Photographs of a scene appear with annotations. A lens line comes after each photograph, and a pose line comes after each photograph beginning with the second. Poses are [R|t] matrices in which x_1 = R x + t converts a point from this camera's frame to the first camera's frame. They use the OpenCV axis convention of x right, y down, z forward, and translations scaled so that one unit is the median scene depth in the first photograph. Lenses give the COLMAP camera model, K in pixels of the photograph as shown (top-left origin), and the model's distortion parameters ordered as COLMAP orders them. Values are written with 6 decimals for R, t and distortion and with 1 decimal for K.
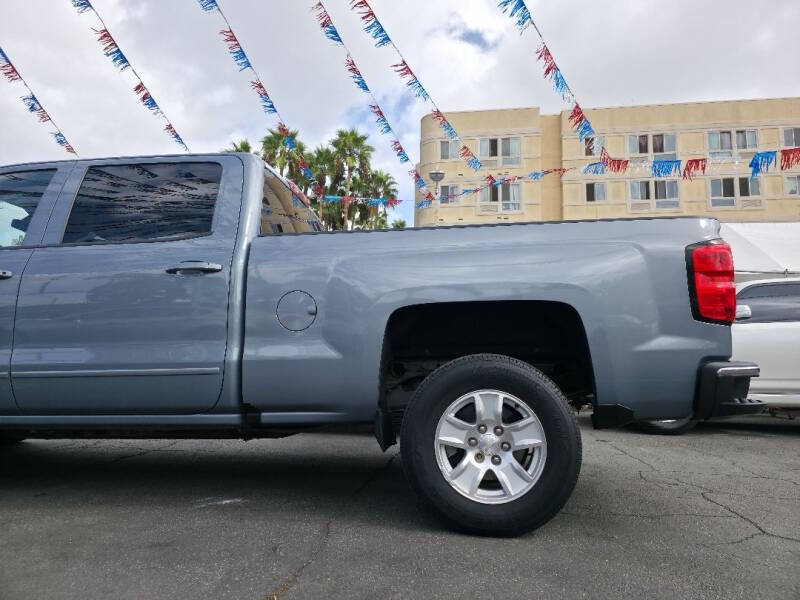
lens RADIAL K [[517.2, 0, 398.1], [0, 517.2, 312.6], [0, 0, 1]] dist [0.047278, -0.039999]
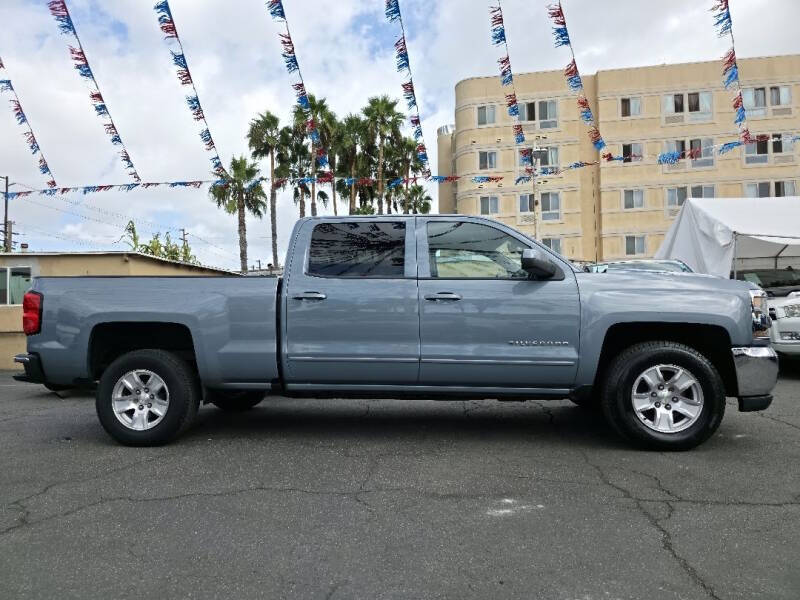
lens RADIAL K [[517.2, 0, 398.1], [0, 517.2, 312.6], [0, 0, 1]] dist [0.047278, -0.039999]
pose [[0.999344, -0.035238, 0.008363, -0.097293], [0.034550, 0.996833, 0.071631, -0.010084], [-0.010861, -0.071295, 0.997396, -0.033831]]
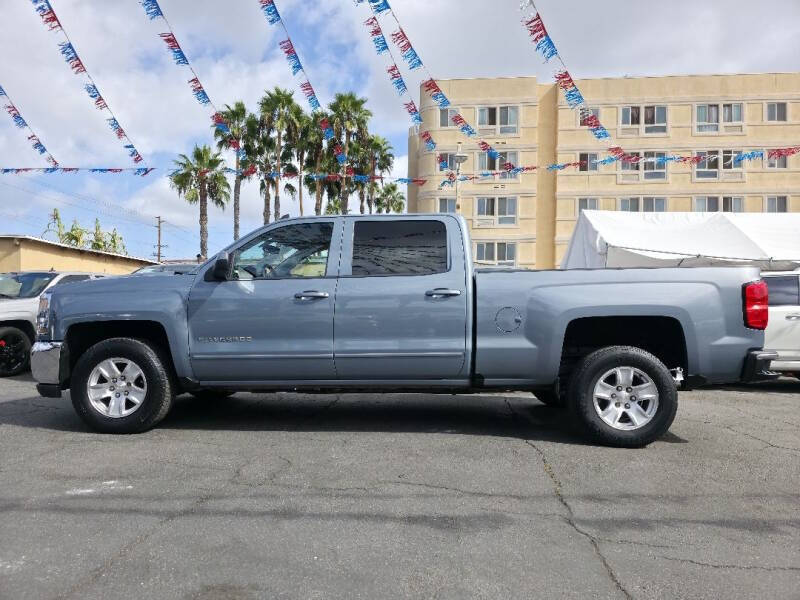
lens RADIAL K [[517.2, 0, 398.1], [0, 517.2, 312.6], [0, 0, 1]] dist [0.047278, -0.039999]
pose [[0.999174, 0.004575, 0.040370, -0.040672], [-0.007674, 0.997006, 0.076936, -0.009883], [-0.039897, -0.077182, 0.996218, -0.042887]]
